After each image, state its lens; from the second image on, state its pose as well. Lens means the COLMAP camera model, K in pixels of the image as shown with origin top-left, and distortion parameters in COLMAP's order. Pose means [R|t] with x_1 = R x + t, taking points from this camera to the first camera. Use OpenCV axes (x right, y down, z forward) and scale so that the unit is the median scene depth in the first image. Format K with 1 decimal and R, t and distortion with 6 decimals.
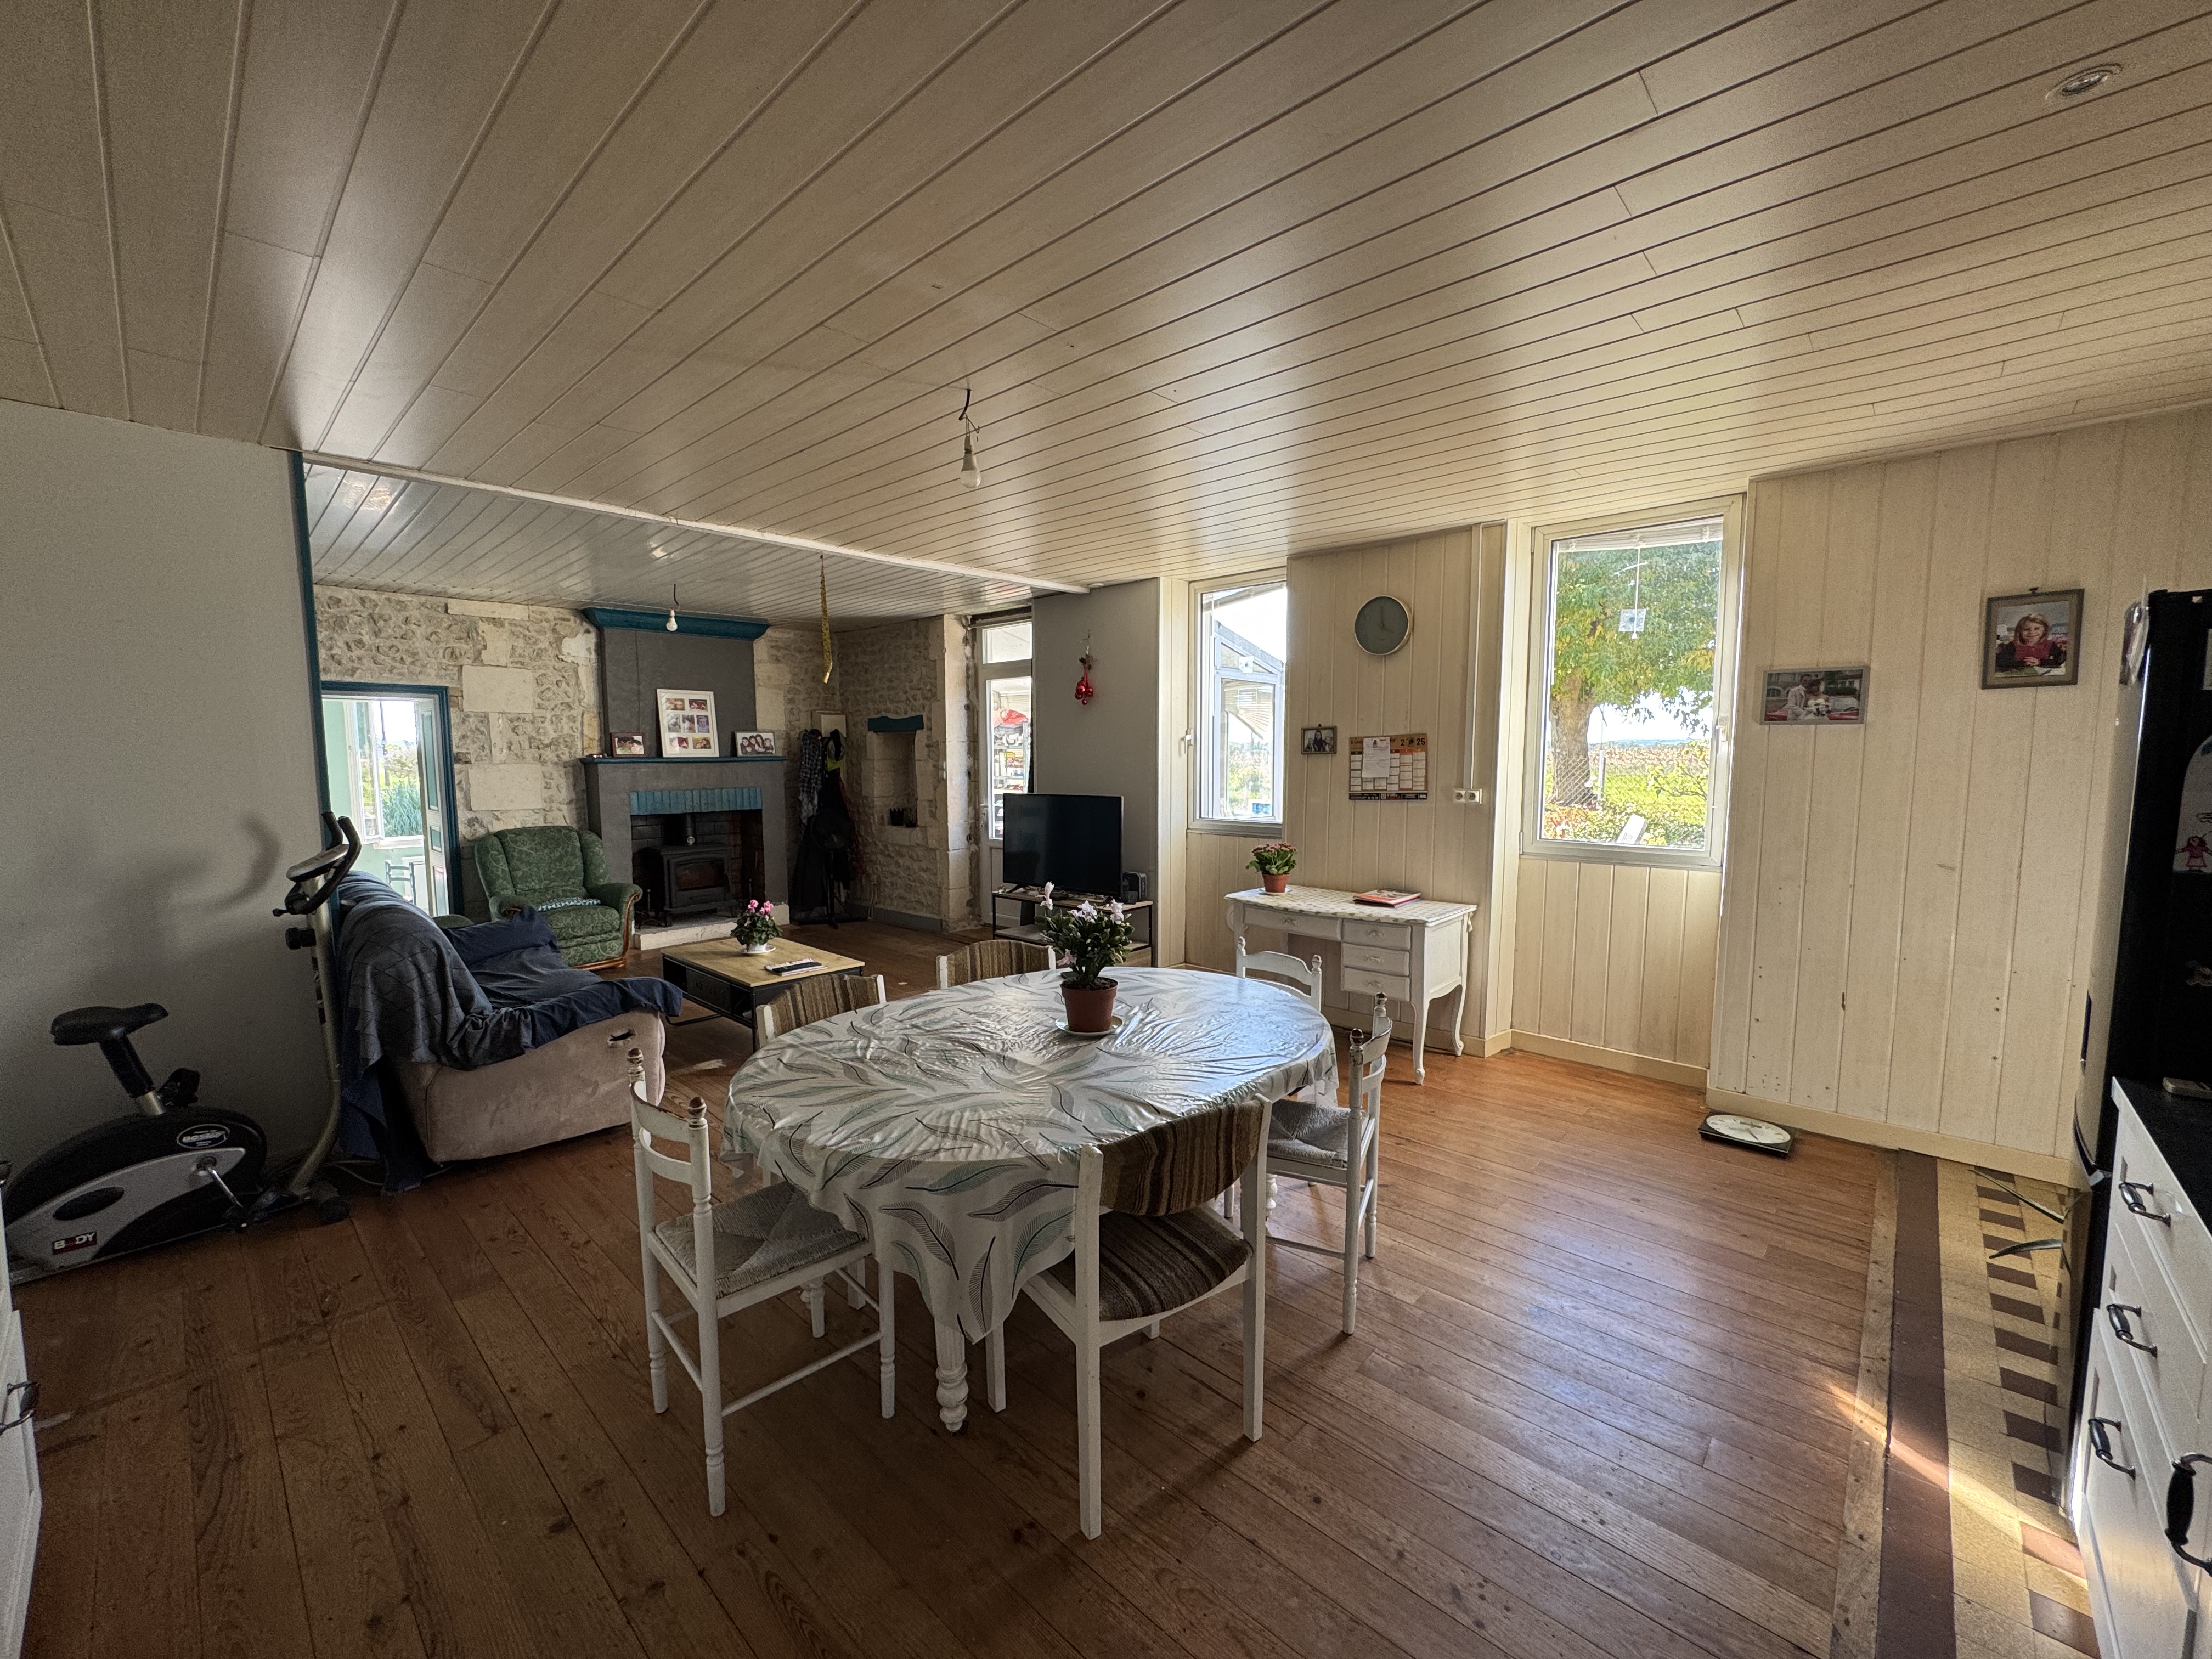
lens RADIAL K [[885.4, 0, 1113.5], [0, 885.4, 833.5], [0, 0, 1]] dist [-0.001640, -0.000790]
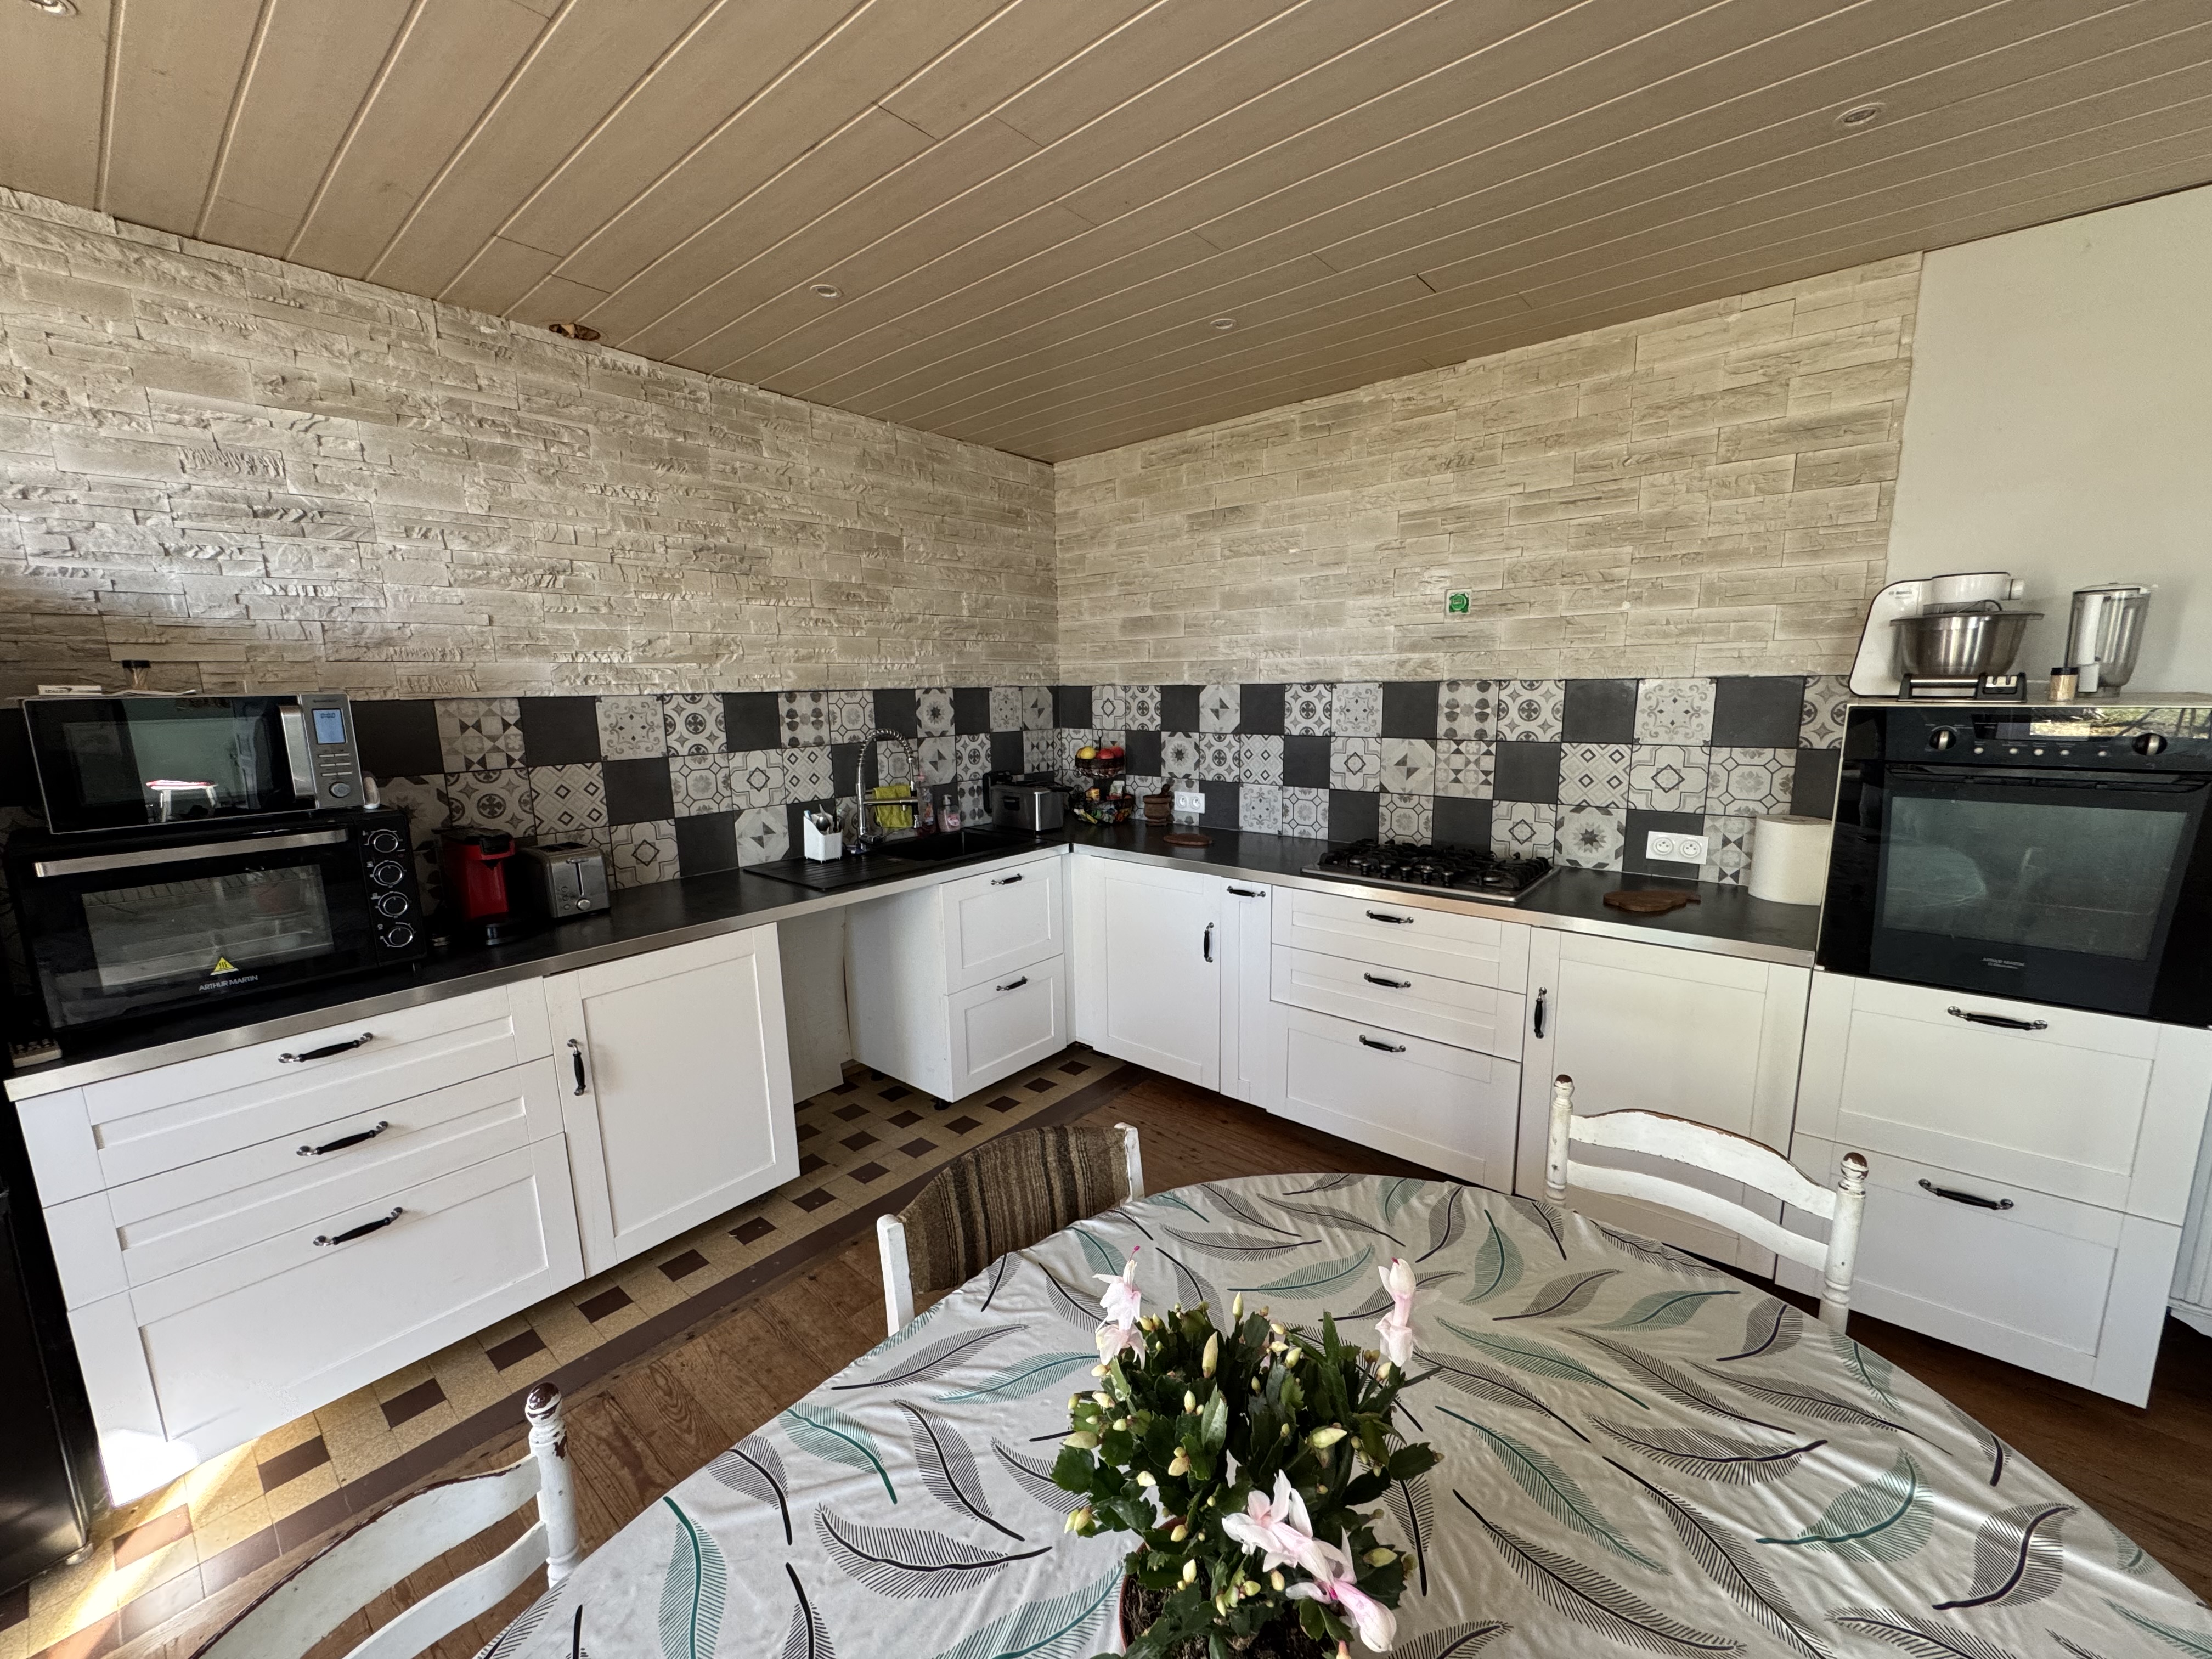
lens RADIAL K [[885.4, 0, 1099.0], [0, 885.4, 830.5], [0, 0, 1]] dist [-0.001640, -0.000790]
pose [[-0.999471, 0.025336, -0.020385, 0.003959], [0.019169, 0.965410, 0.260032, -0.047746], [0.026268, 0.259504, -0.965385, 0.470751]]
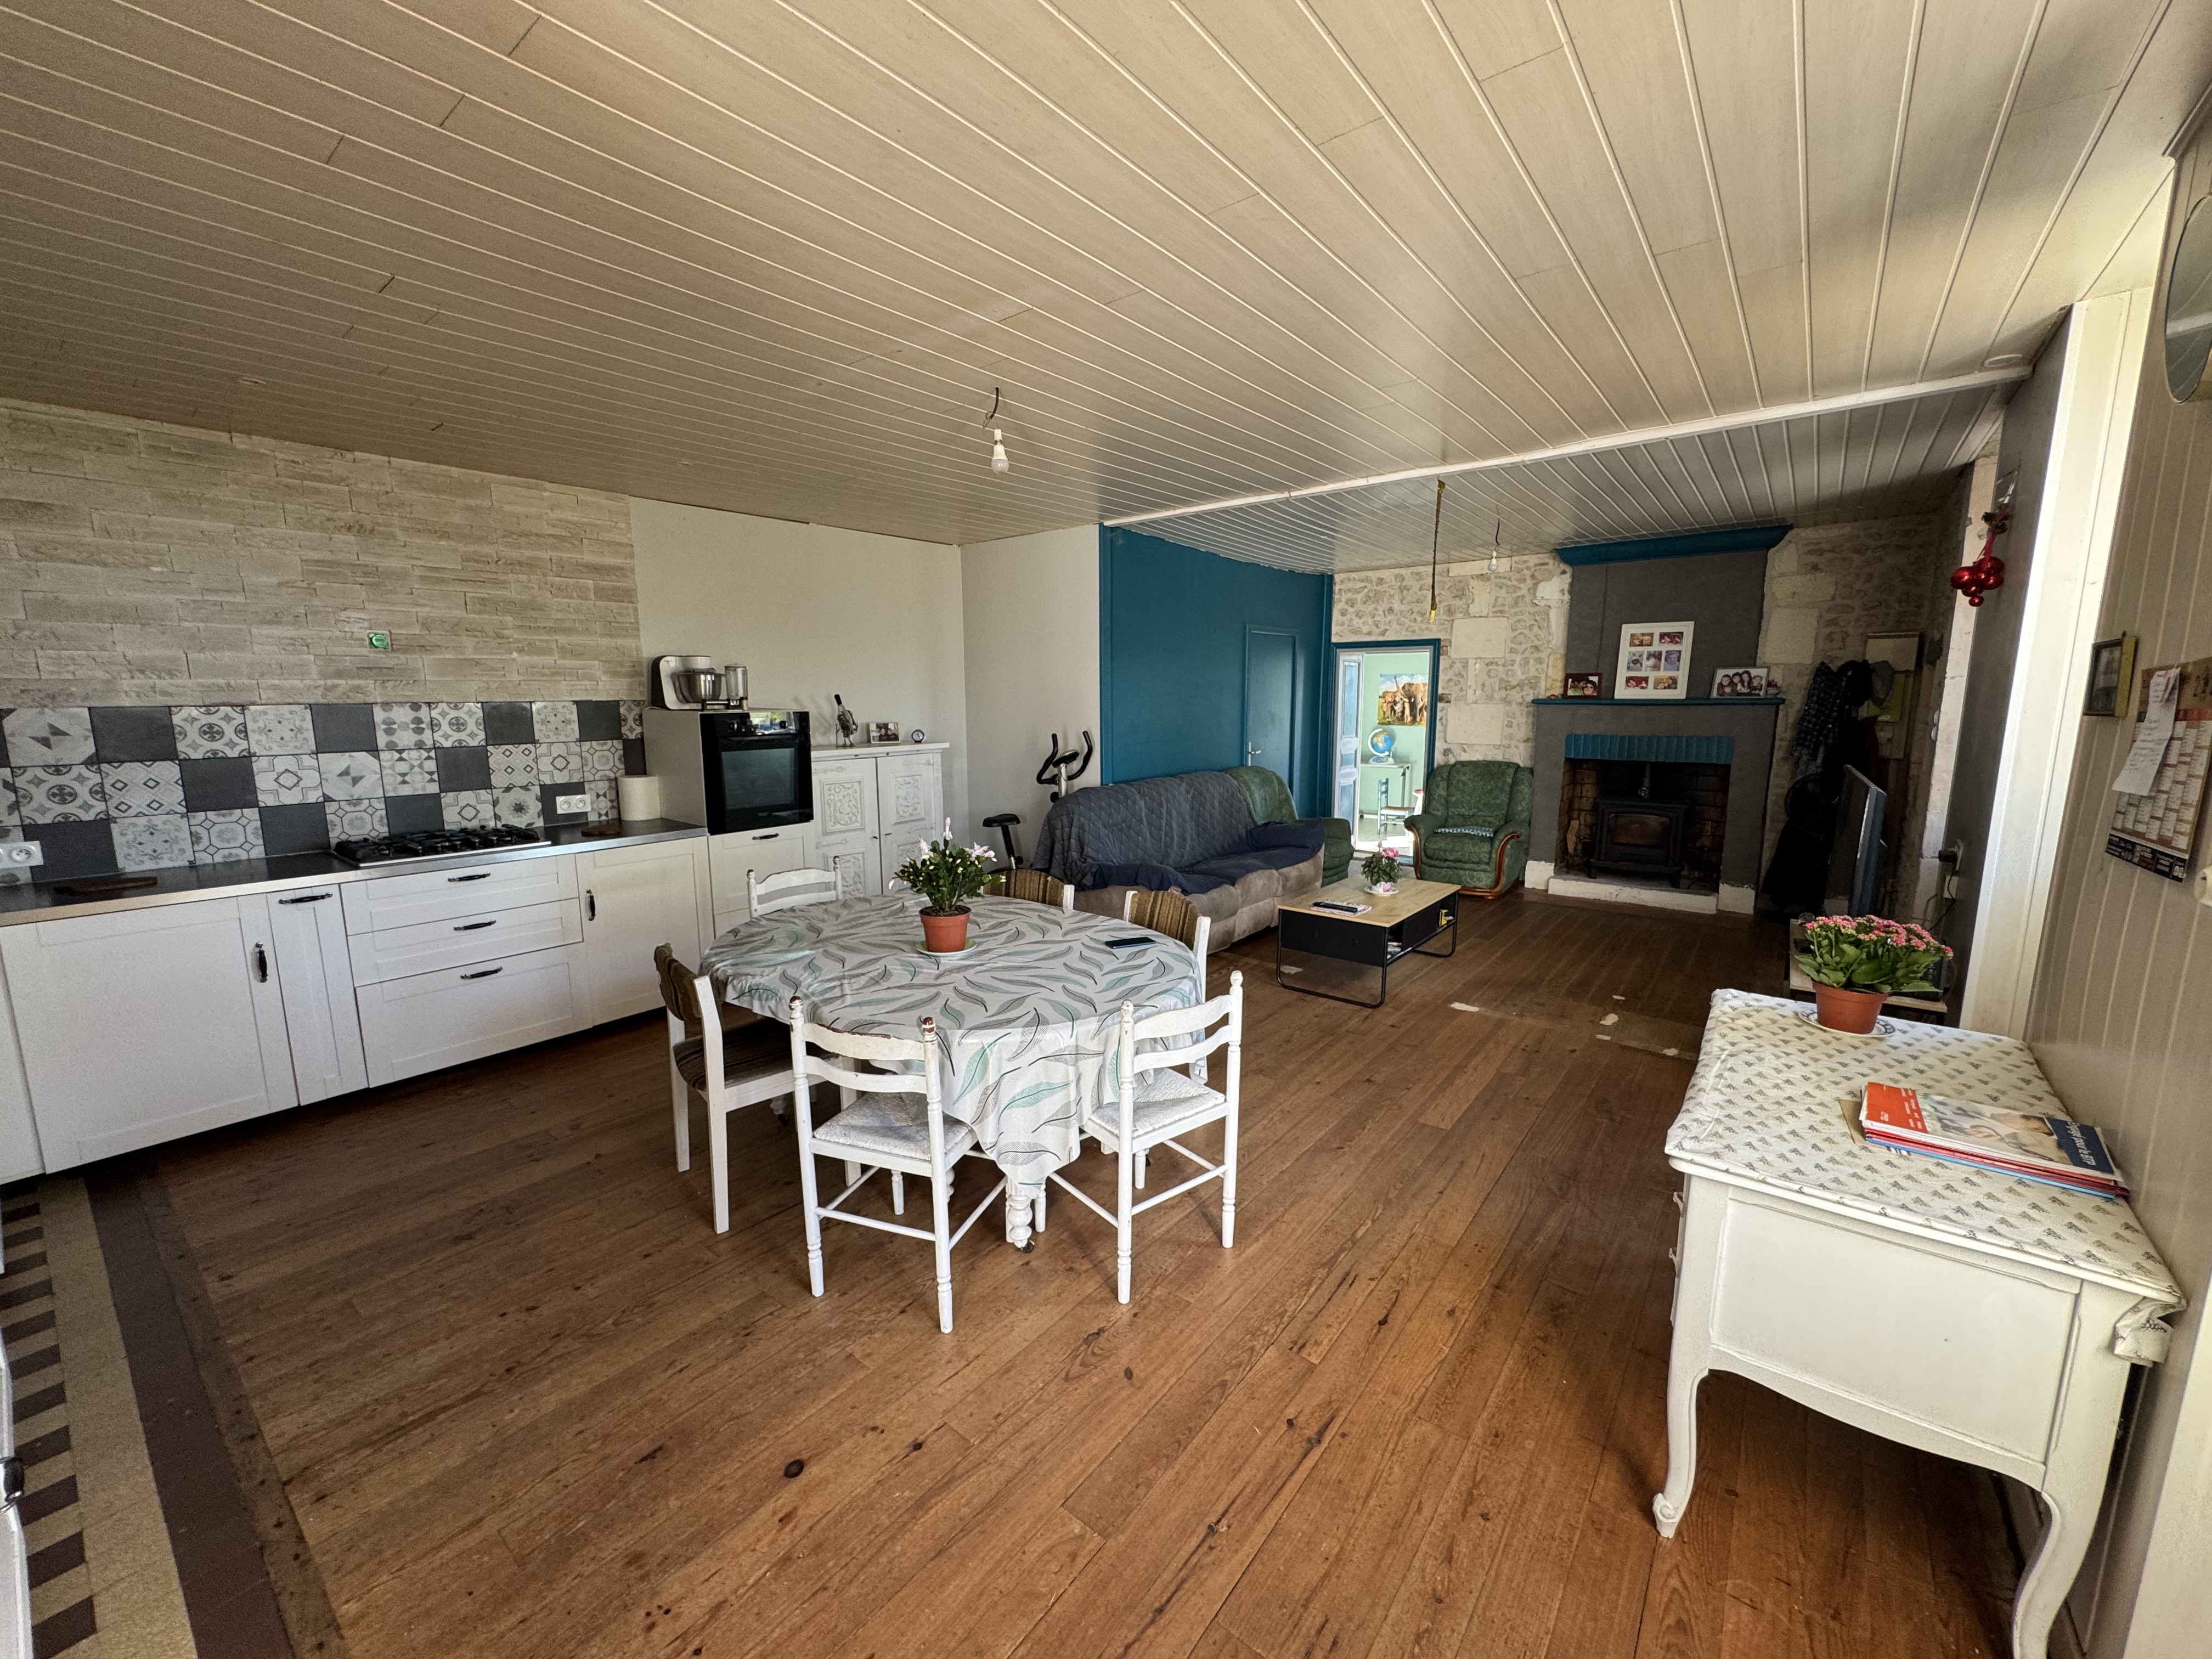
lens RADIAL K [[885.4, 0, 1104.3], [0, 885.4, 828.7], [0, 0, 1]] dist [-0.001640, -0.000790]
pose [[0.057413, 0.155080, -0.986232, 0.422867], [-0.088277, 0.984781, 0.149713, -0.046413], [0.994440, 0.078467, 0.070230, 0.439925]]
